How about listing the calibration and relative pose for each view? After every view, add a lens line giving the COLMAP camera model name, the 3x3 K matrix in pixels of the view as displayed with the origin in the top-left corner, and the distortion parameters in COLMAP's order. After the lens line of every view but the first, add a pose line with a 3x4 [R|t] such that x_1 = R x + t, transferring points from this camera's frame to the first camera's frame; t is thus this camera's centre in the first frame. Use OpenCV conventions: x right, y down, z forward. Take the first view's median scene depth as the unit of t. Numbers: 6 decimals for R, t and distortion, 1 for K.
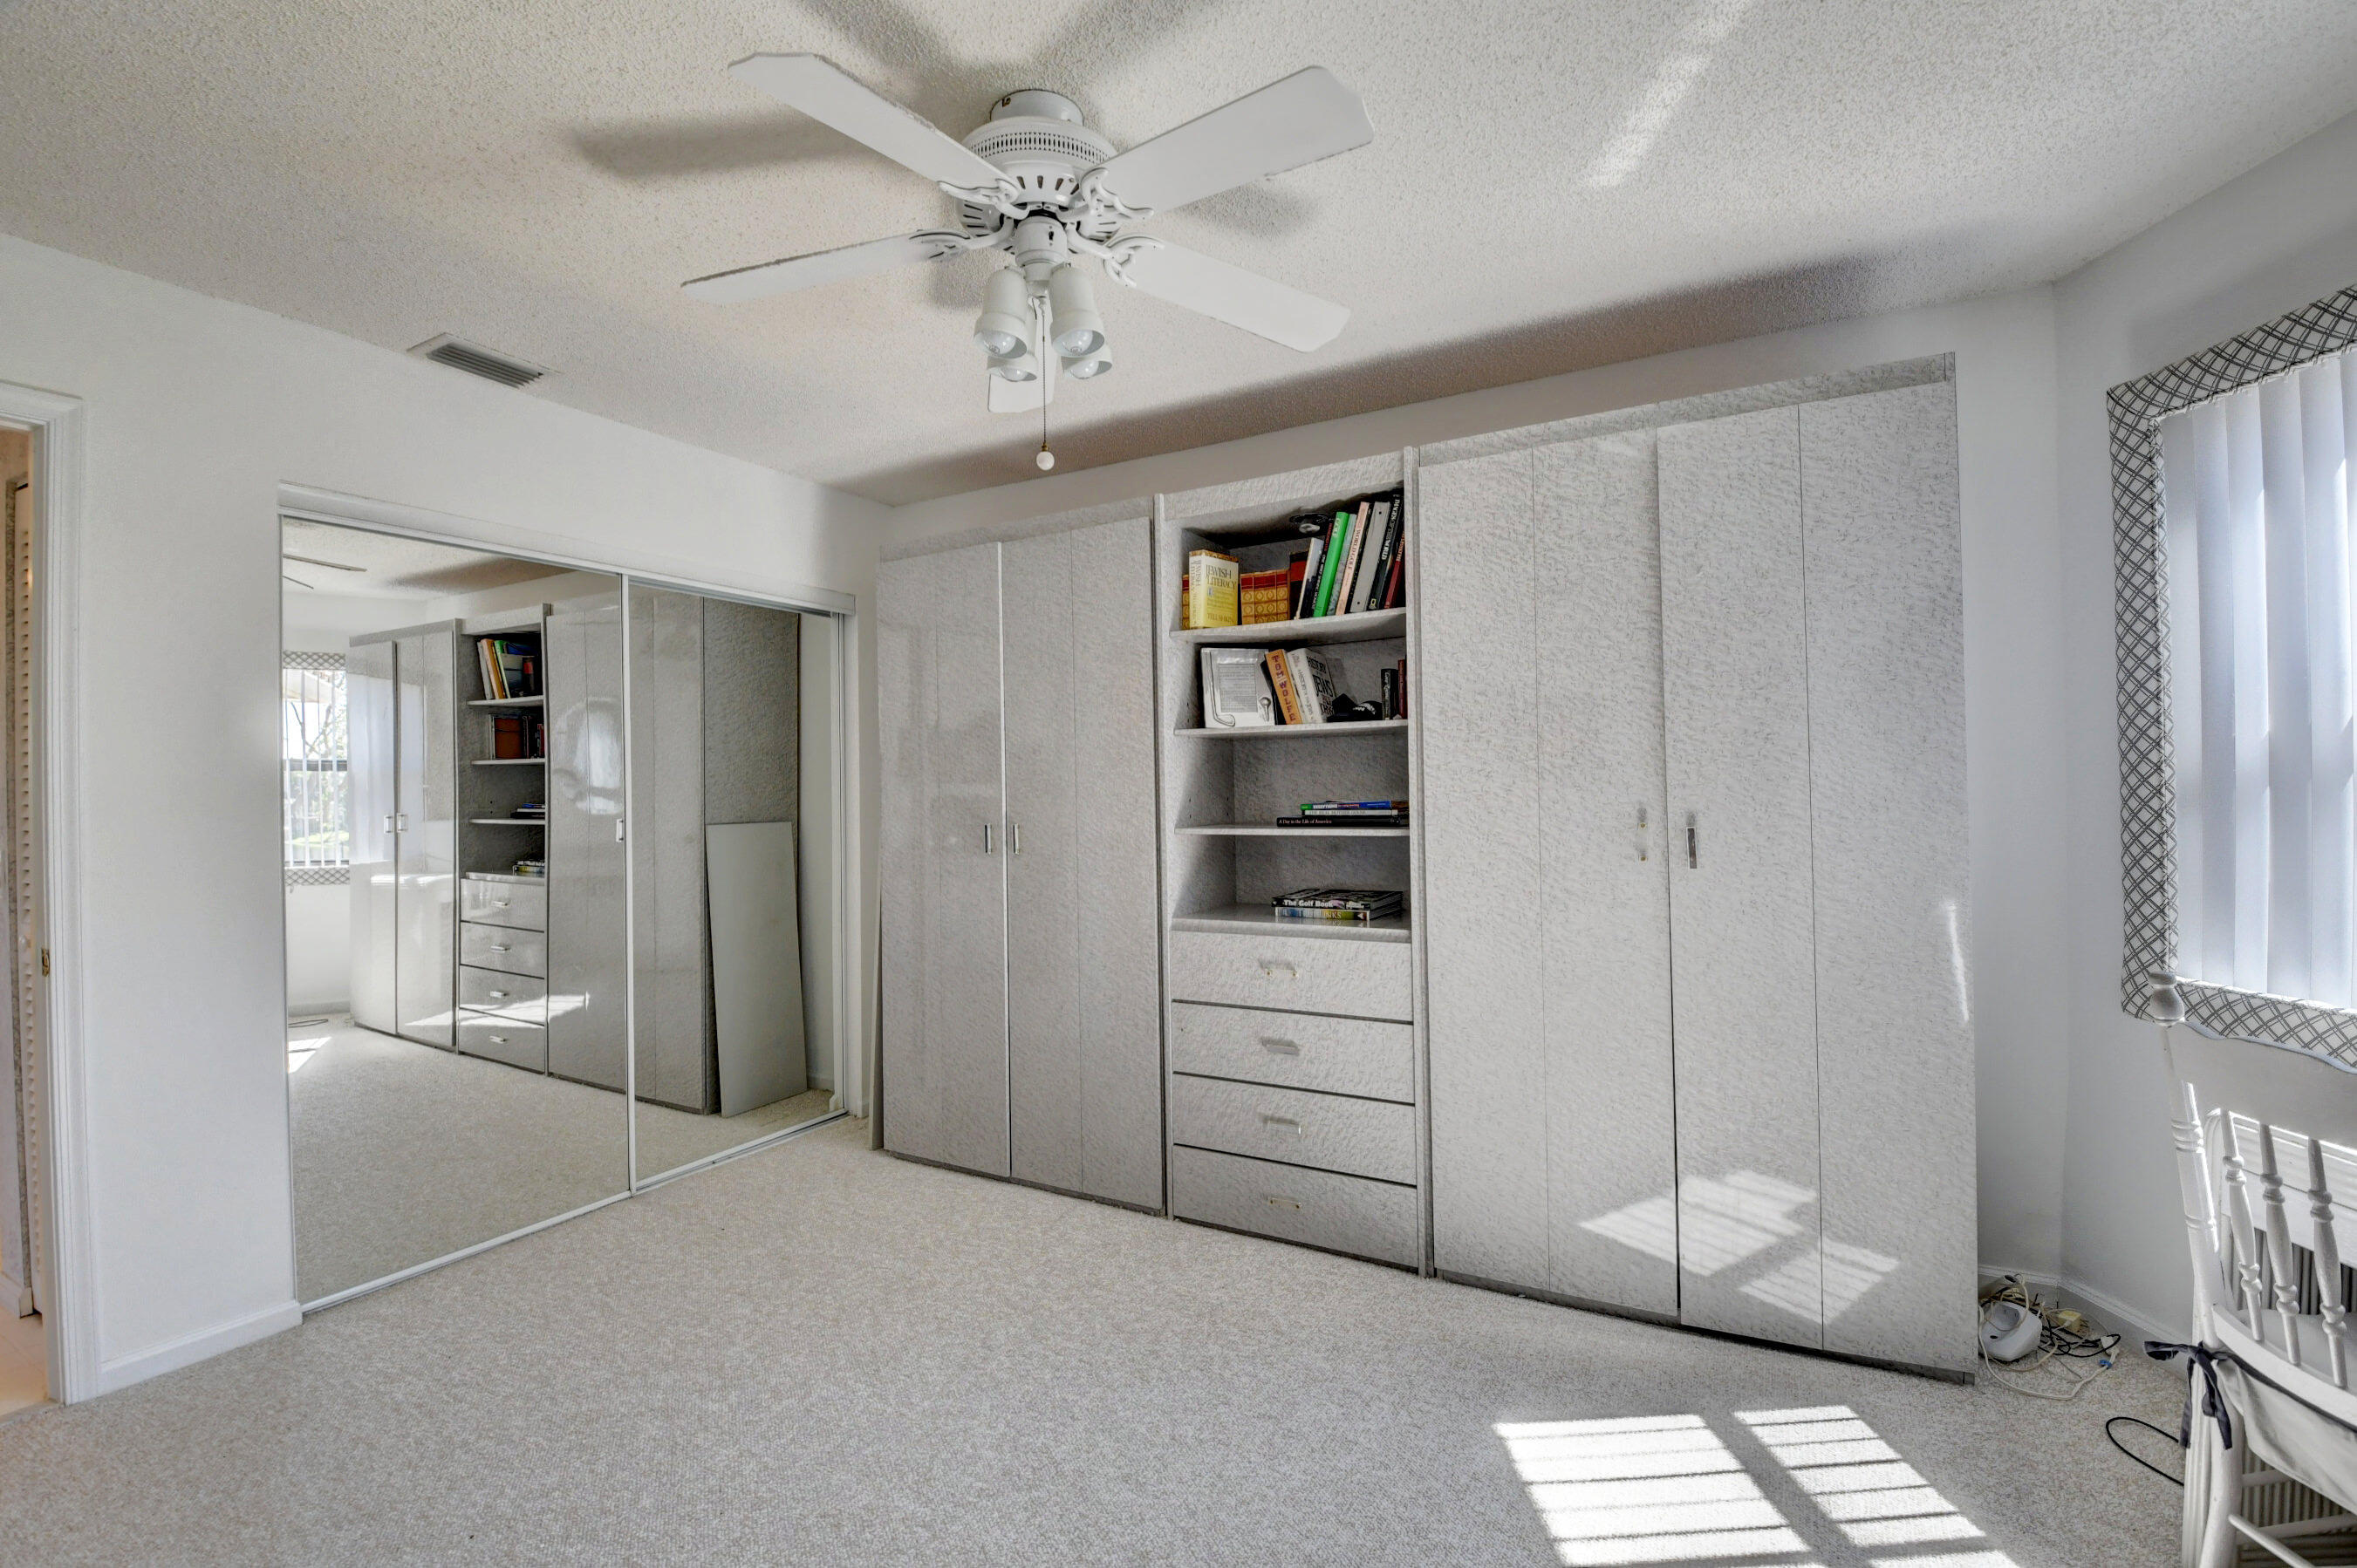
lens RADIAL K [[1033.7, 0, 1177.4], [0, 1033.7, 787.7], [0, 0, 1]] dist [0.013245, -0.025301]
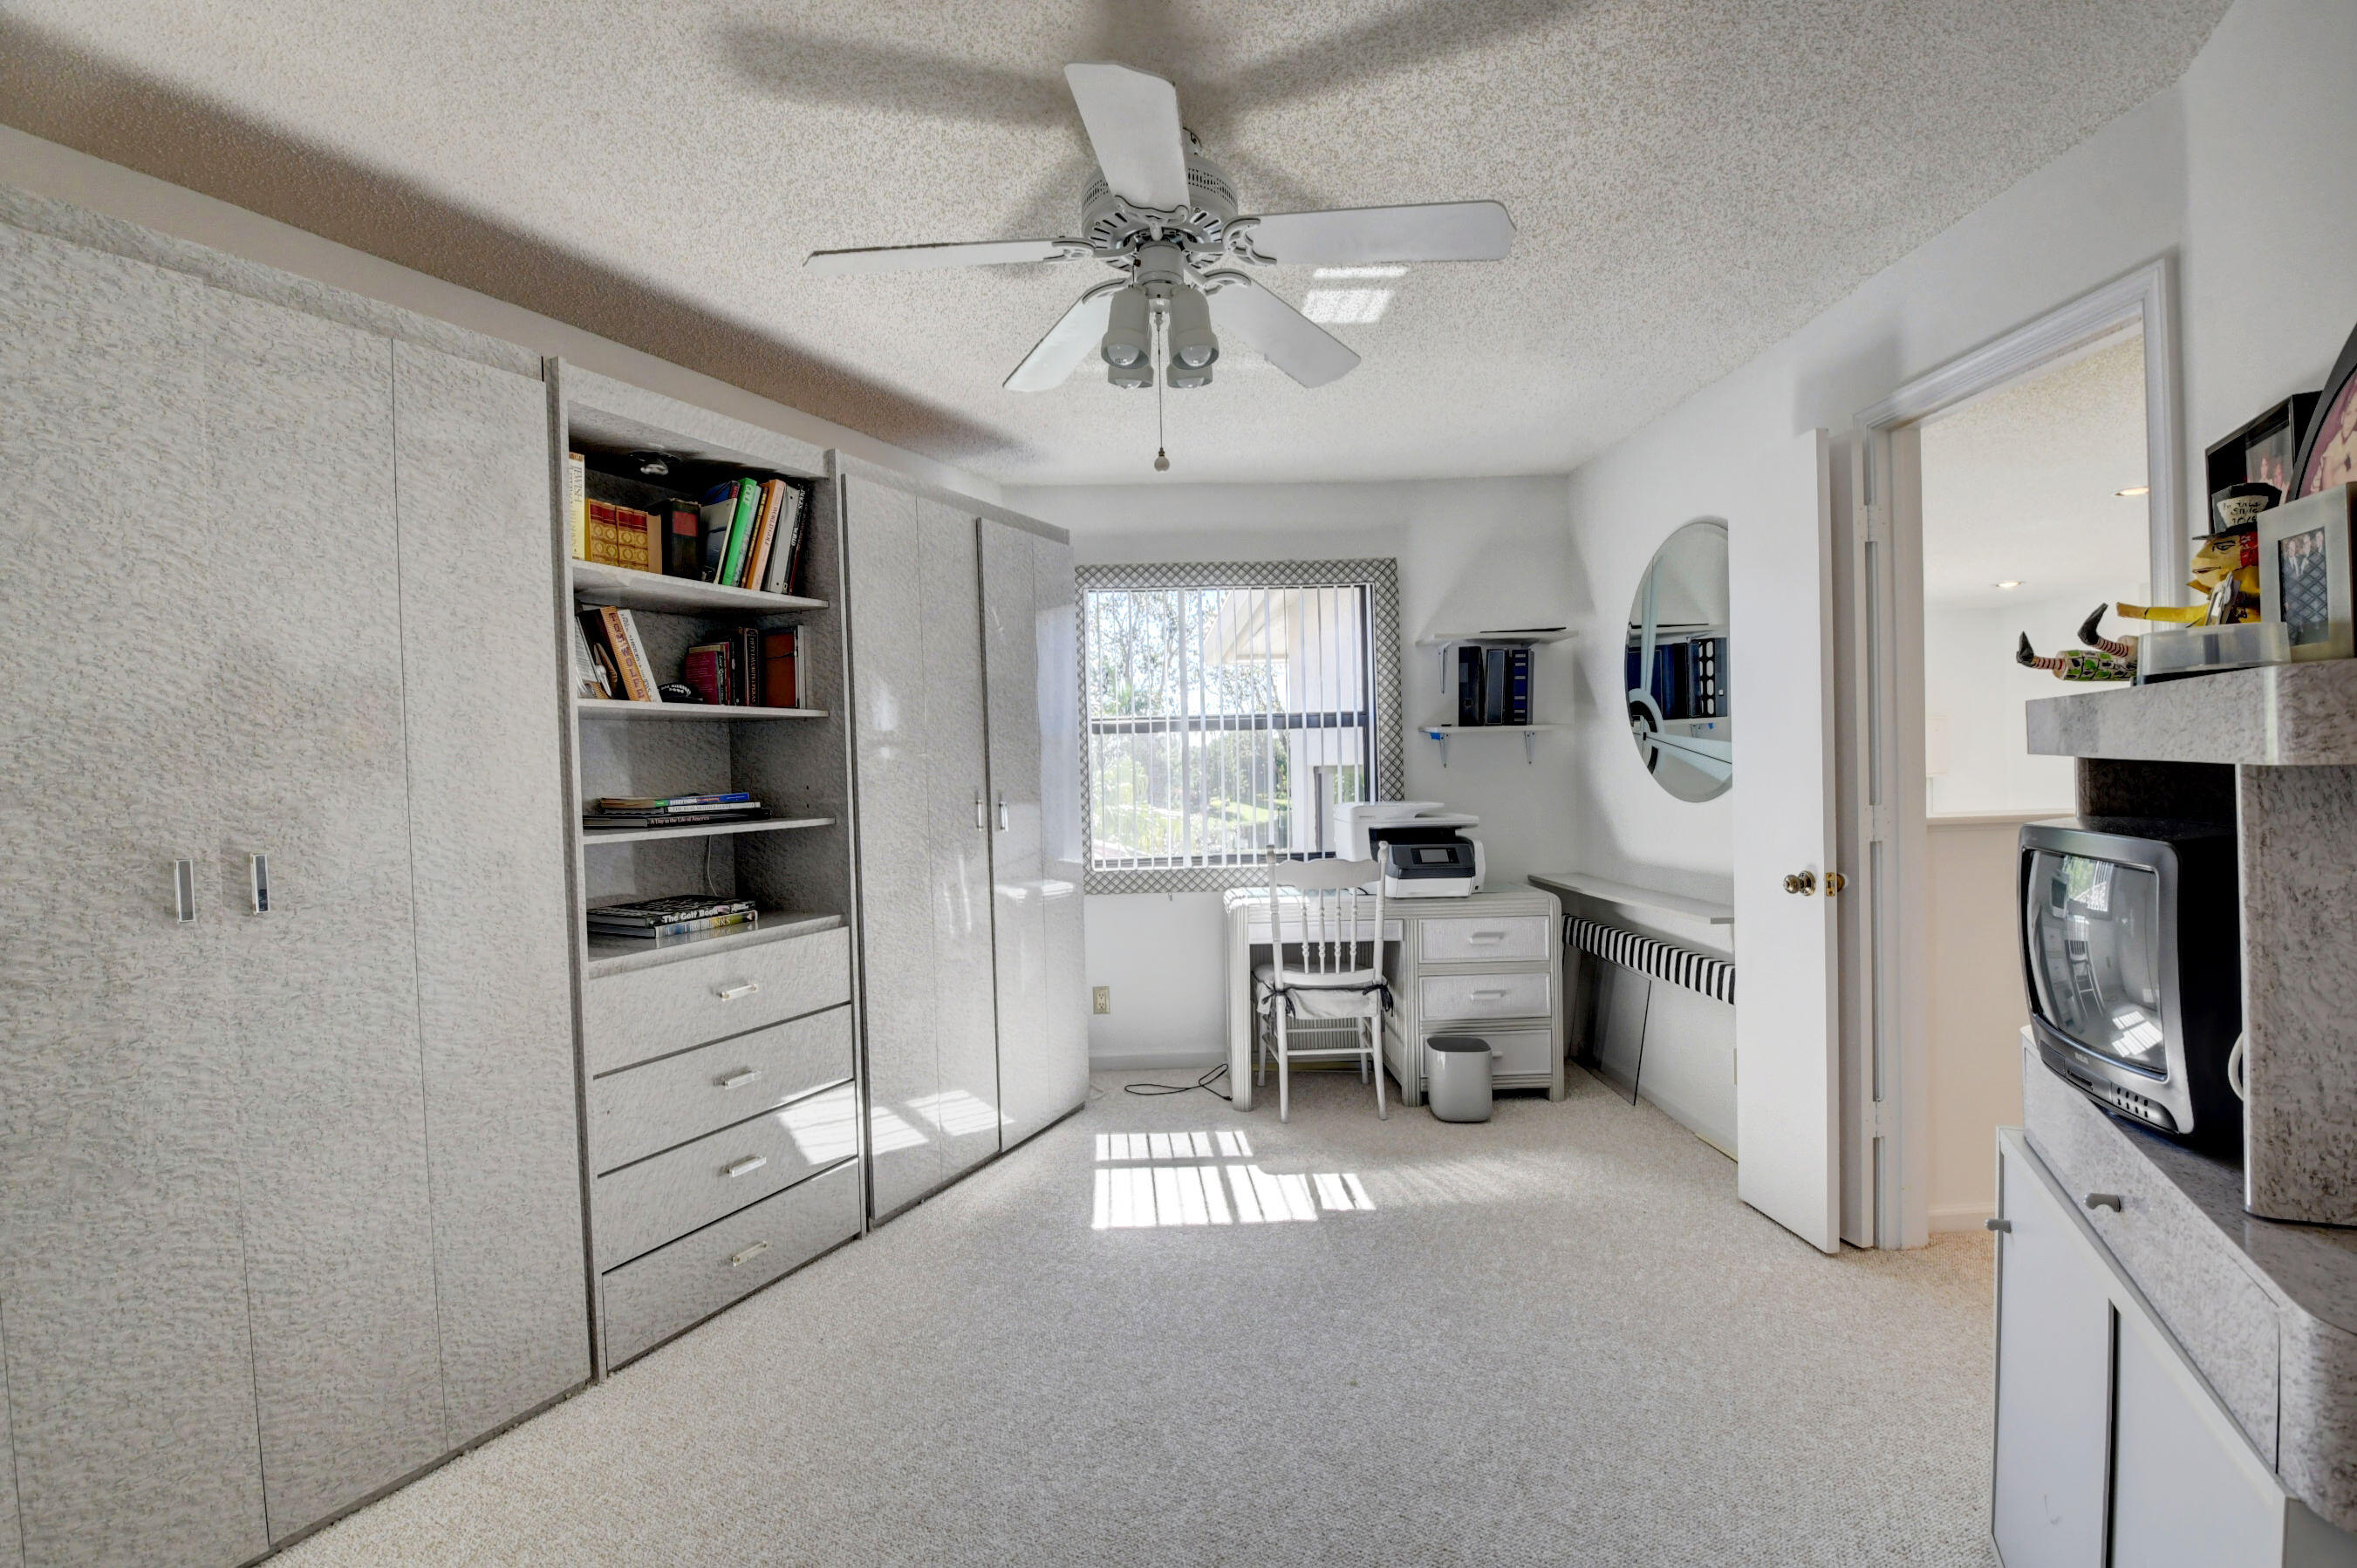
lens RADIAL K [[1033.7, 0, 1177.4], [0, 1033.7, 787.7], [0, 0, 1]] dist [0.013245, -0.025301]
pose [[-0.027480, -0.007893, 0.999591, -0.777719], [0.020643, 0.999751, 0.008462, 0.008271], [-0.999409, 0.020867, -0.027311, 0.652652]]
